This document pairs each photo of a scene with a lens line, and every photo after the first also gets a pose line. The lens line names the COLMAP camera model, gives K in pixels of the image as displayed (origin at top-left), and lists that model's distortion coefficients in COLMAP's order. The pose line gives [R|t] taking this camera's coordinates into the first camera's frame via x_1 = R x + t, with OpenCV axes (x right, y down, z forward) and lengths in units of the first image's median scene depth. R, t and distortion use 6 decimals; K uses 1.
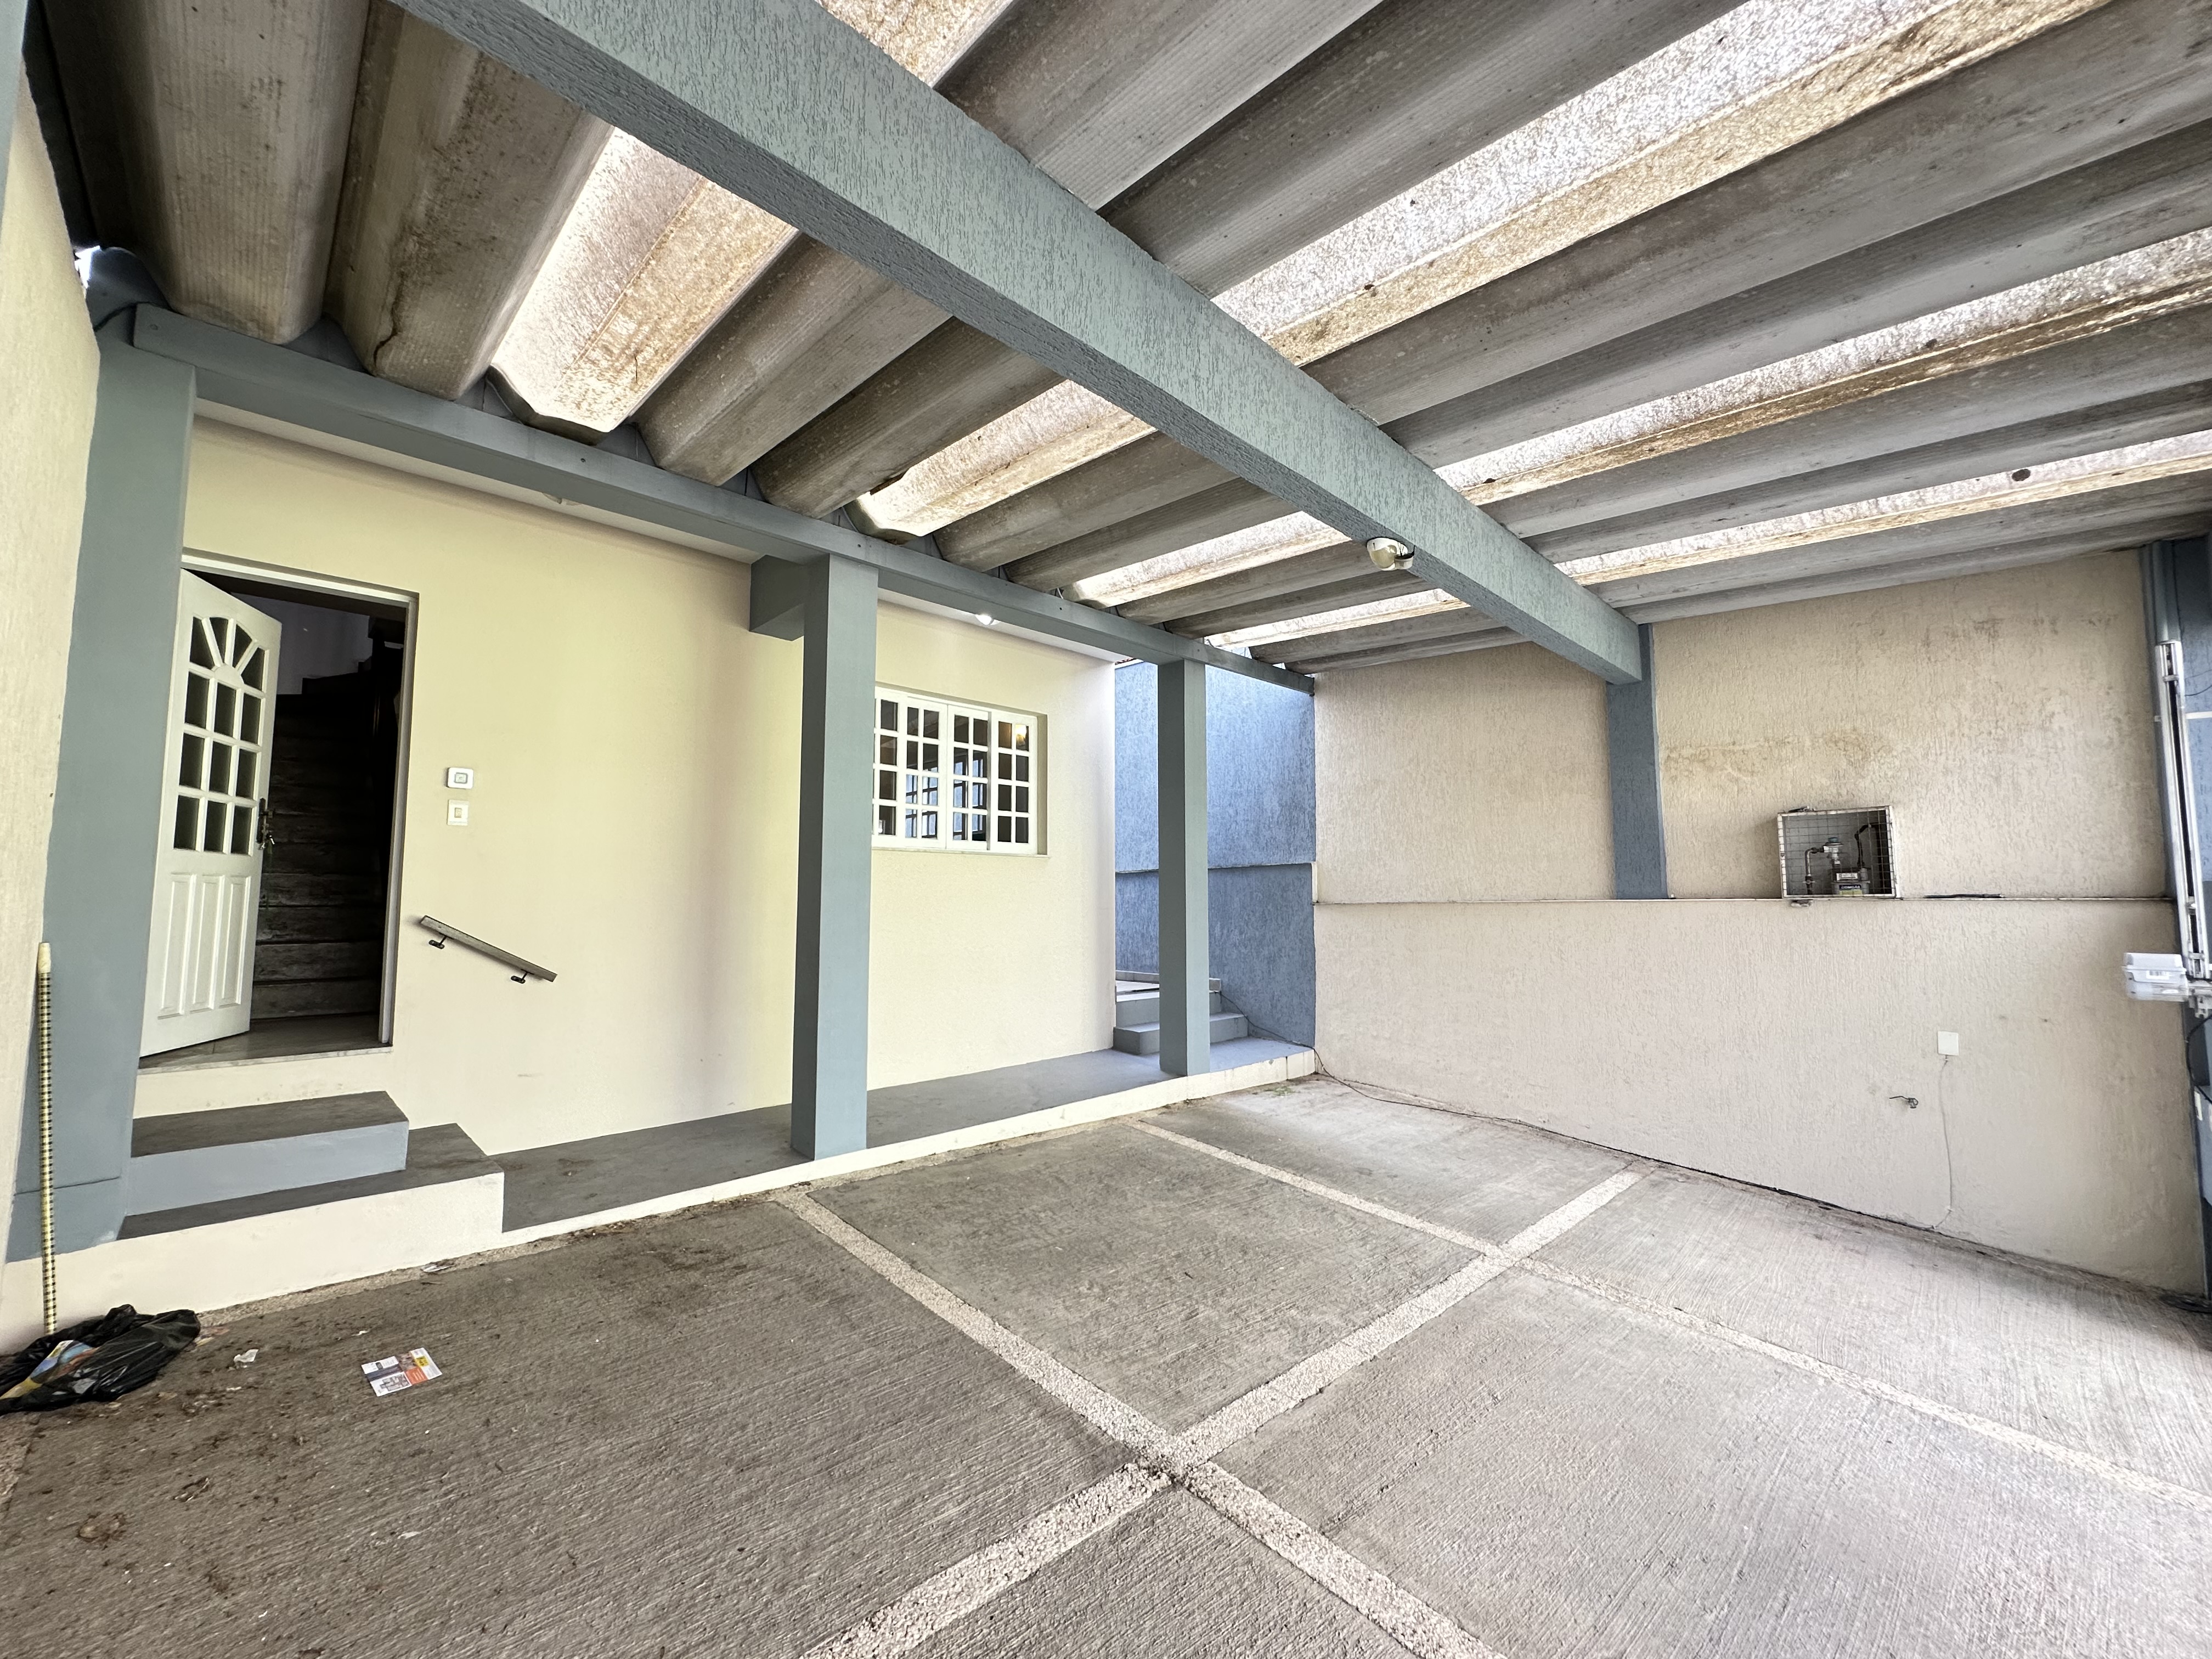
lens RADIAL K [[882.6, 0, 1106.6], [0, 882.6, 830.6], [0, 0, 1]] dist [-0.006766, 0.001907]
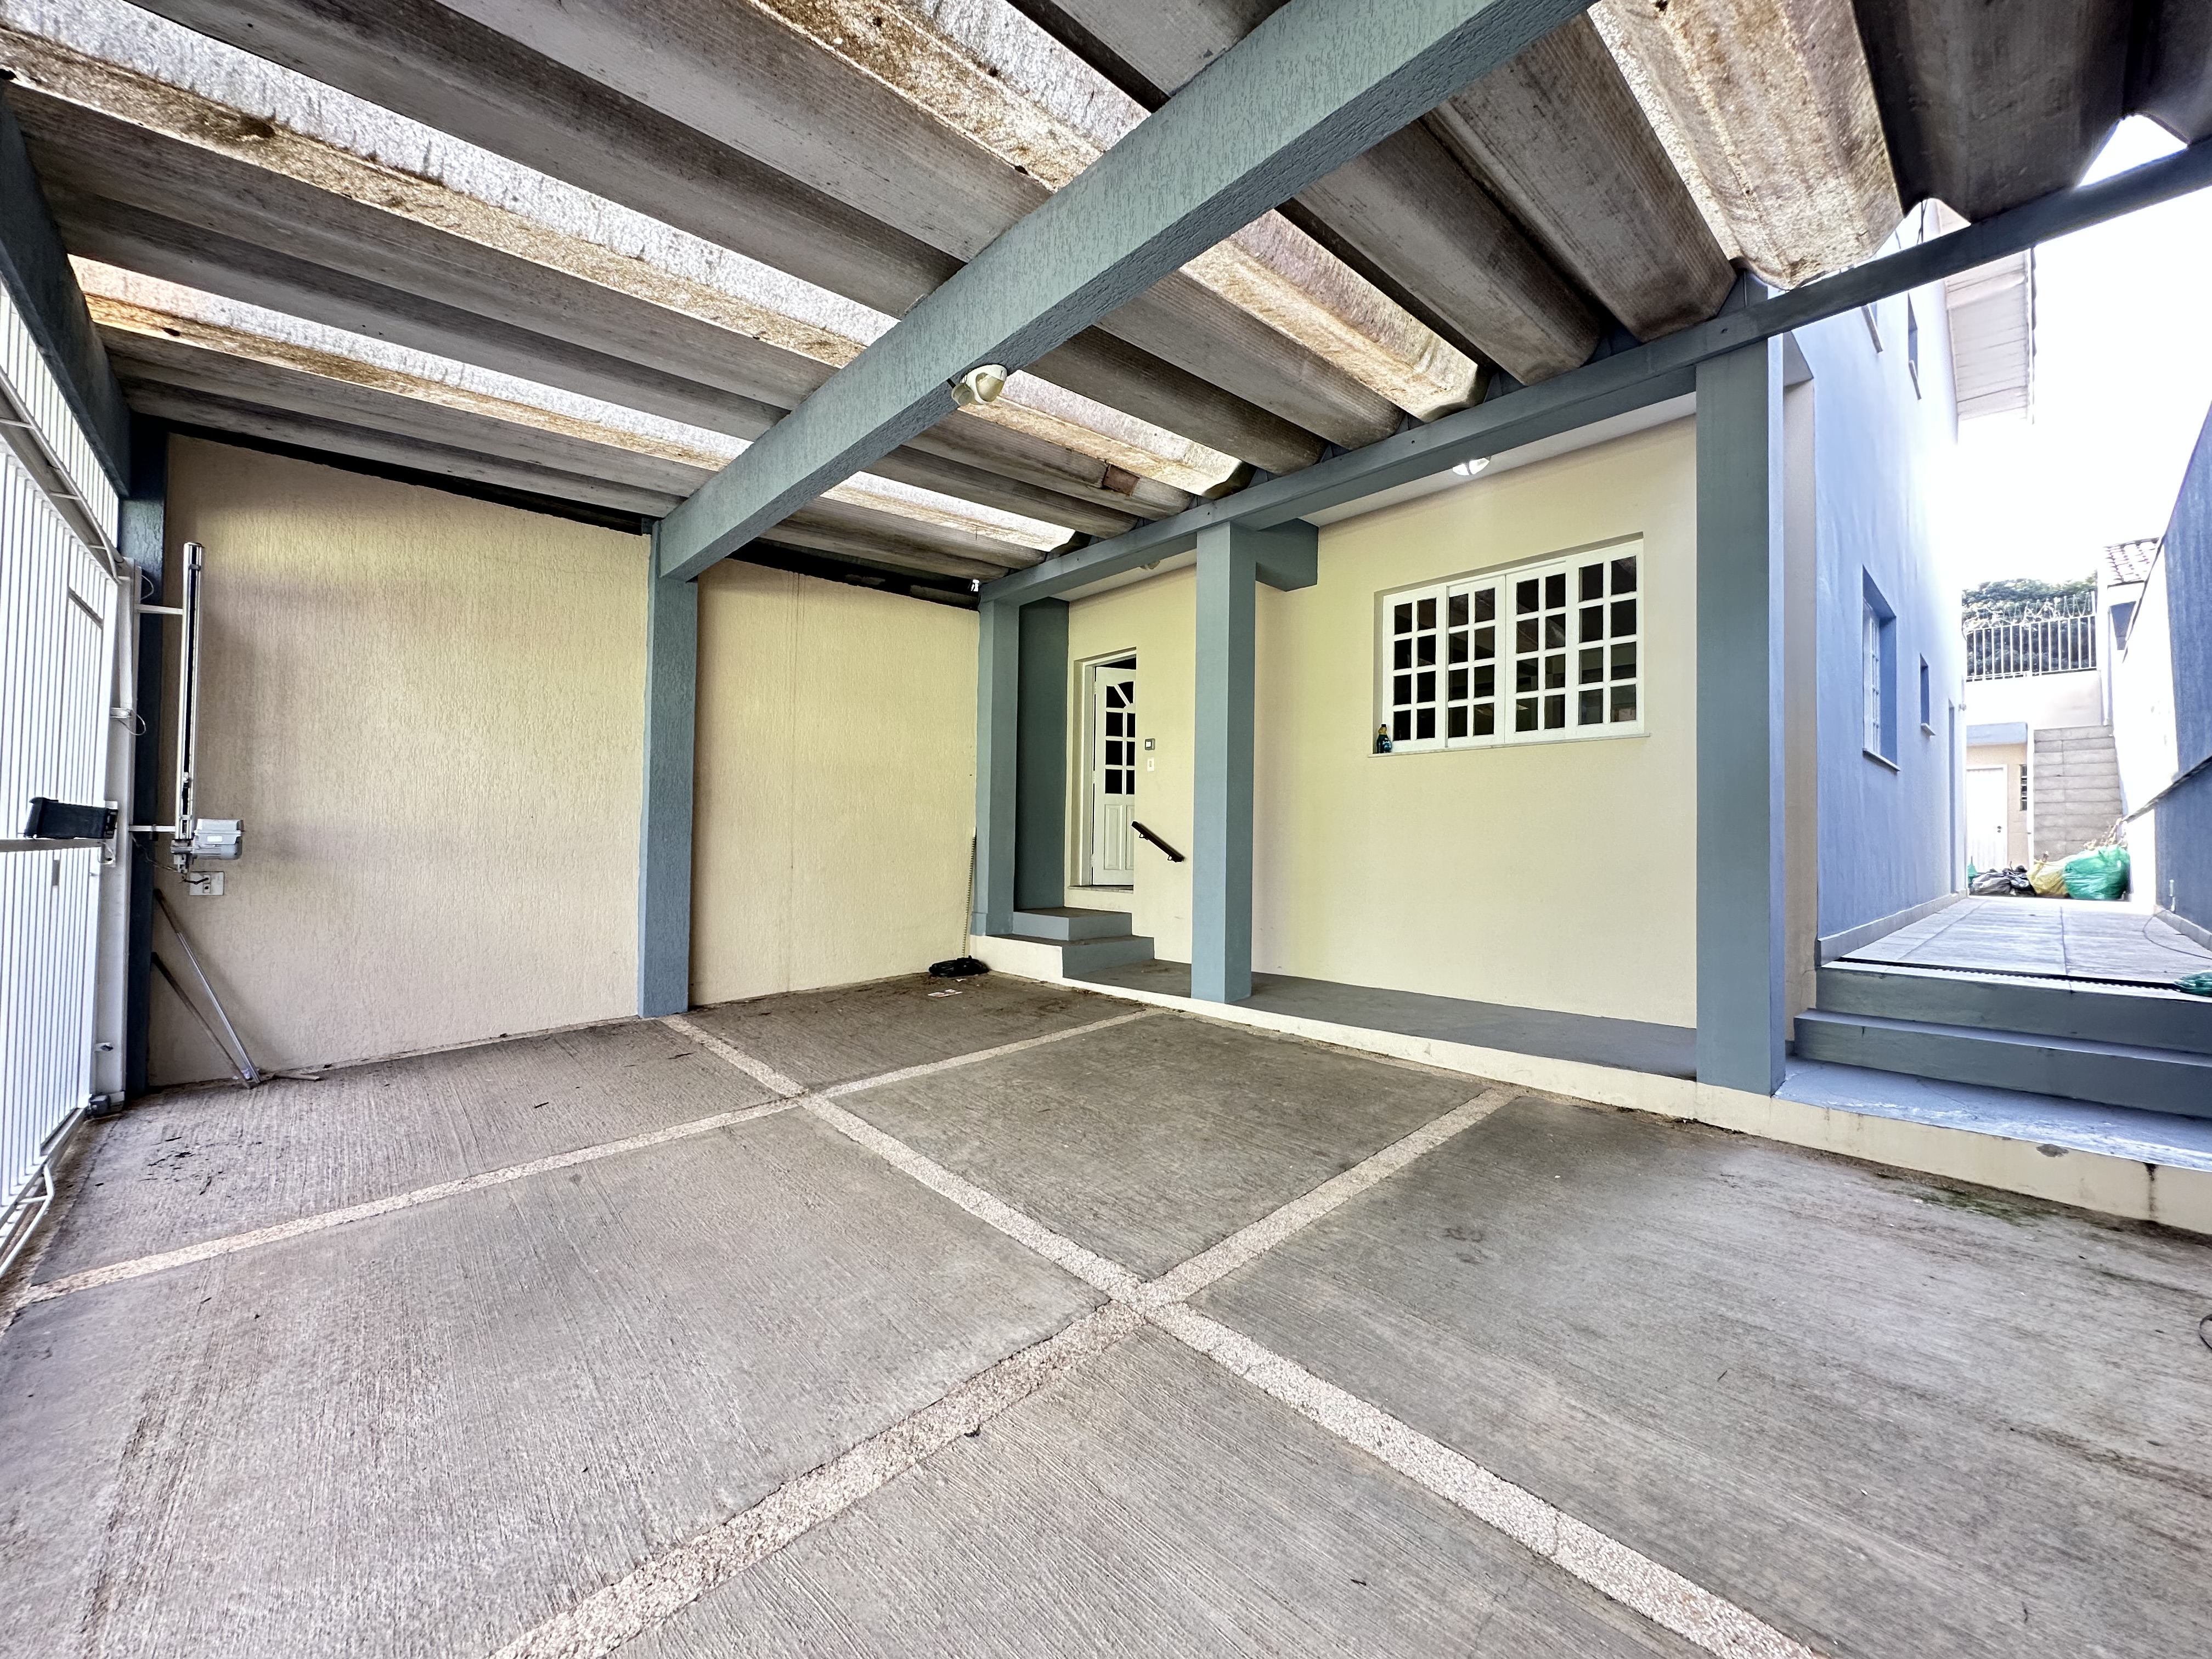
lens RADIAL K [[882.6, 0, 1106.6], [0, 882.6, 830.6], [0, 0, 1]] dist [-0.006766, 0.001907]
pose [[-0.029932, -0.020455, -0.999343, 0.920253], [0.066258, 0.997551, -0.022403, 0.132151], [0.997353, -0.066885, -0.028503, 0.849230]]
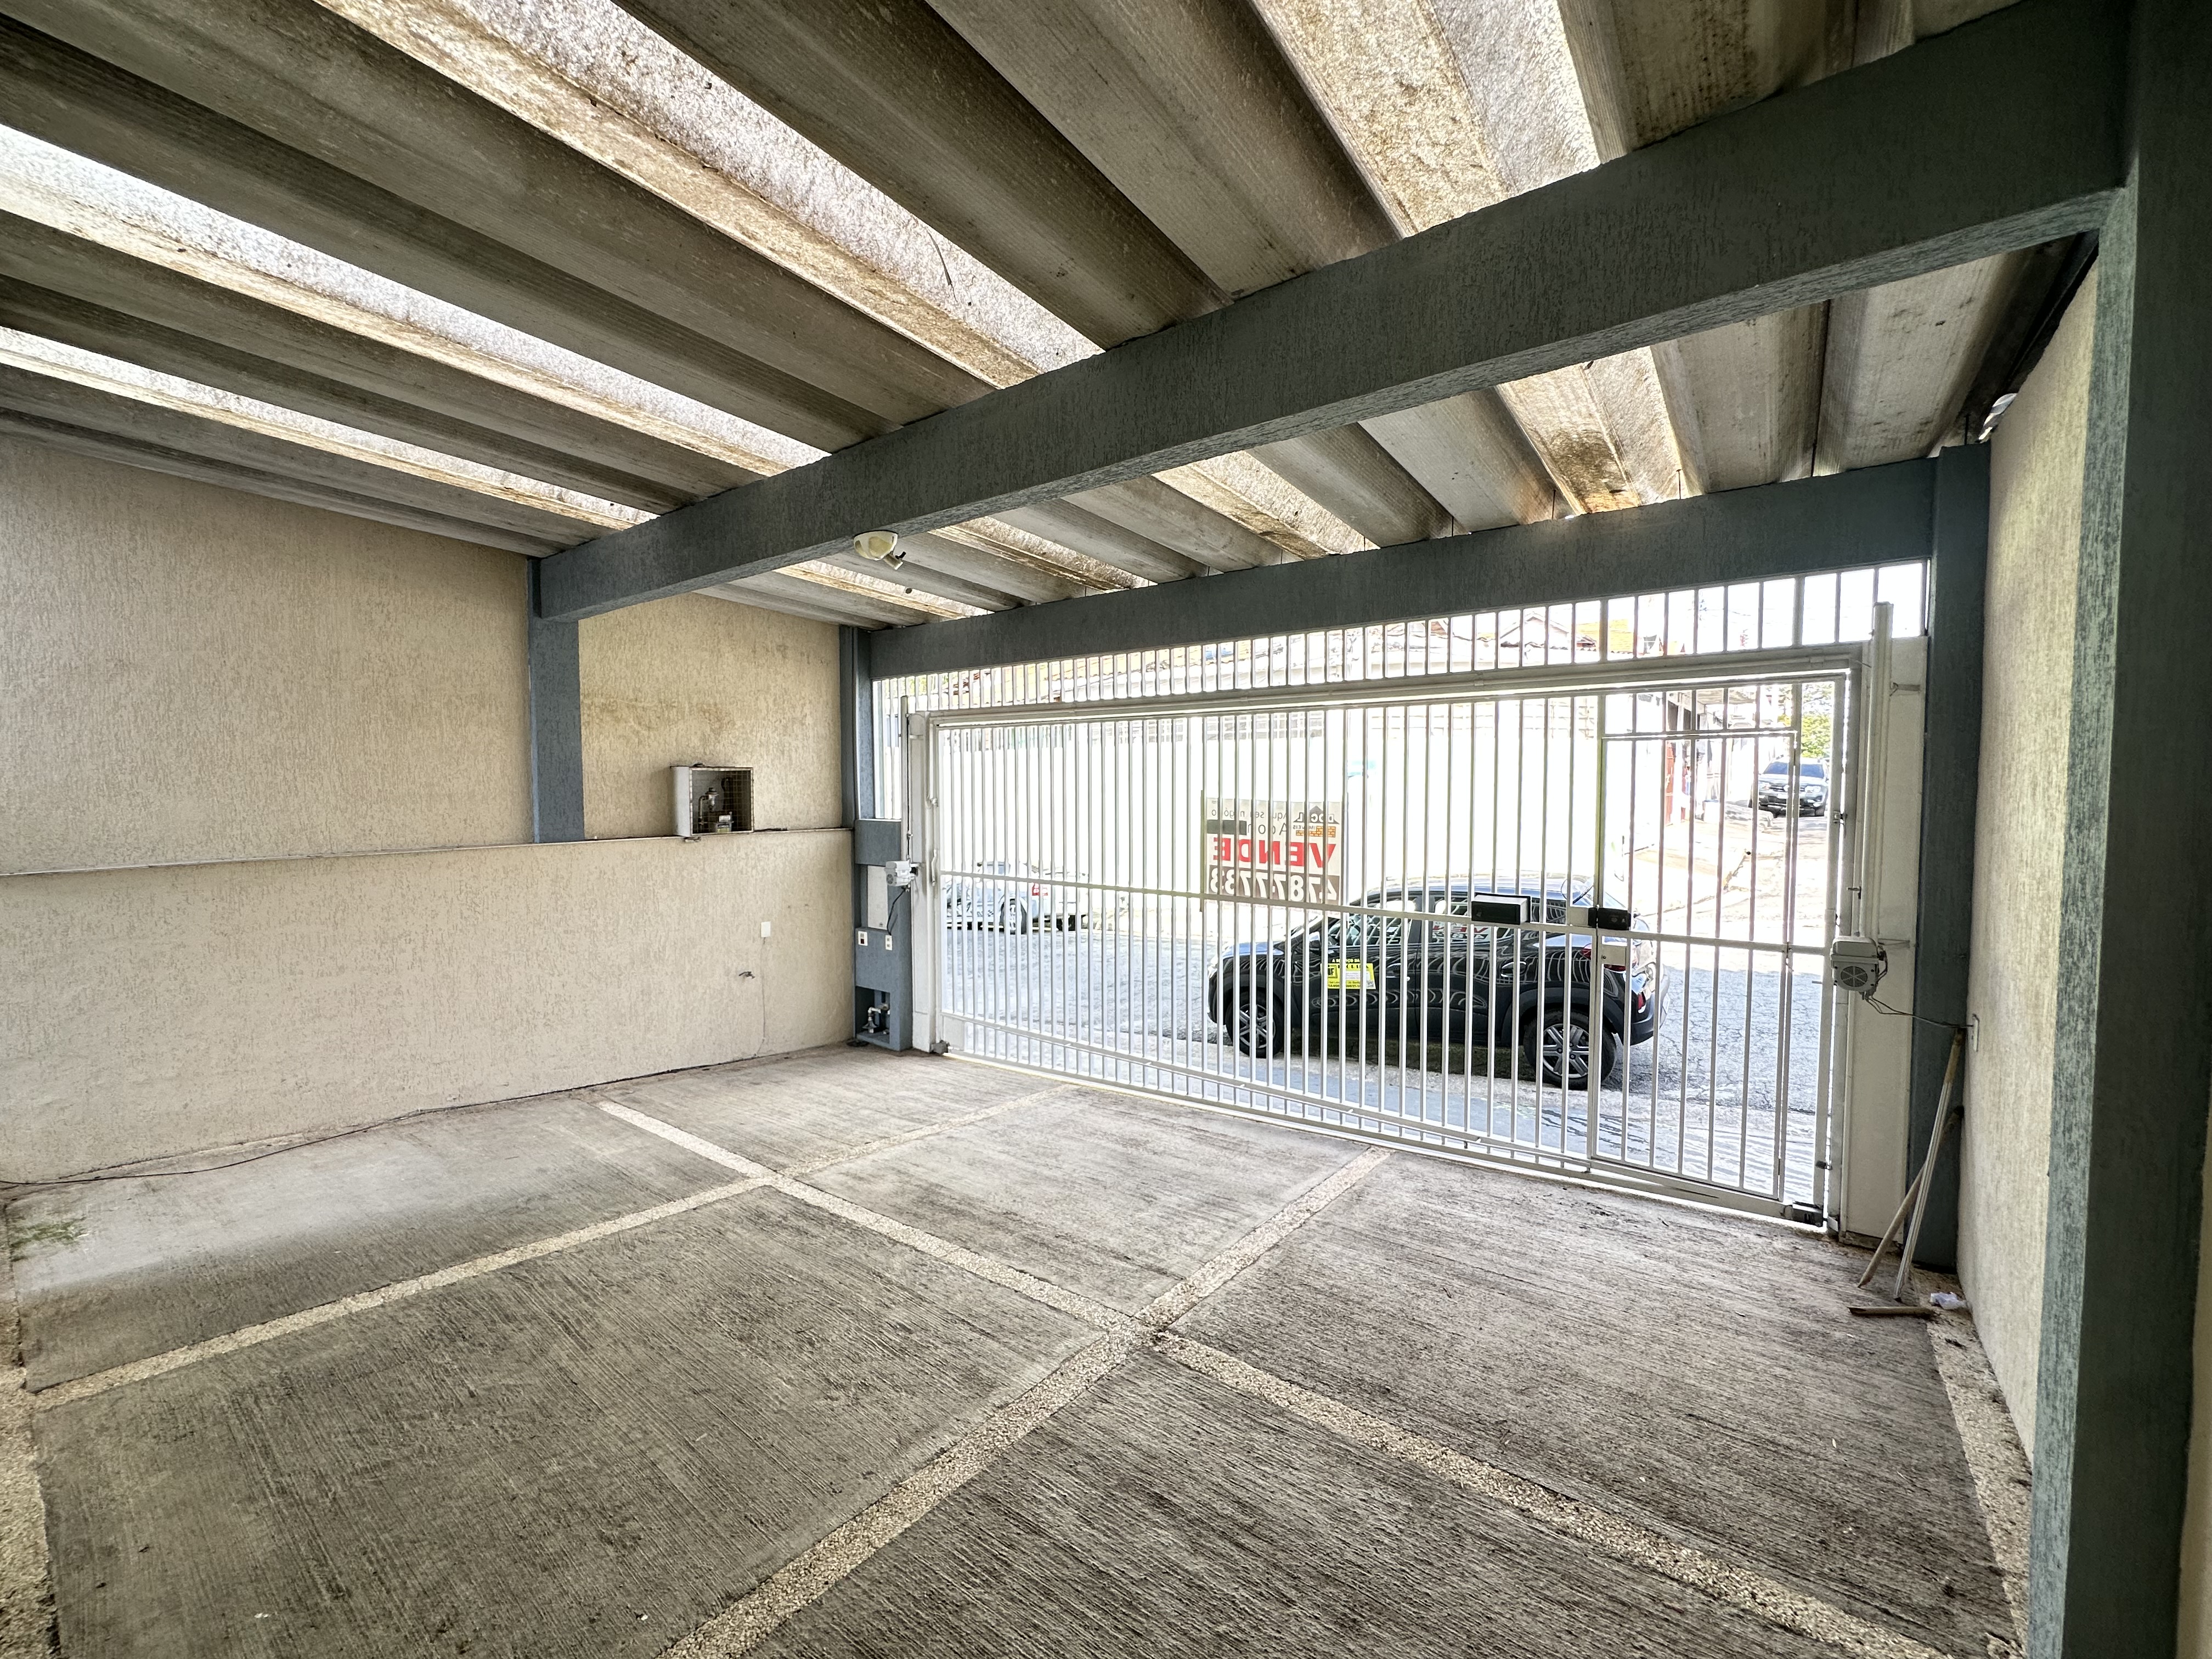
lens RADIAL K [[882.6, 0, 1106.6], [0, 882.6, 830.6], [0, 0, 1]] dist [-0.006766, 0.001907]
pose [[-0.137957, -0.053060, 0.989016, -0.579445], [-0.078825, 0.995985, 0.042438, -0.032486], [-0.987297, -0.072105, -0.141586, 0.646666]]
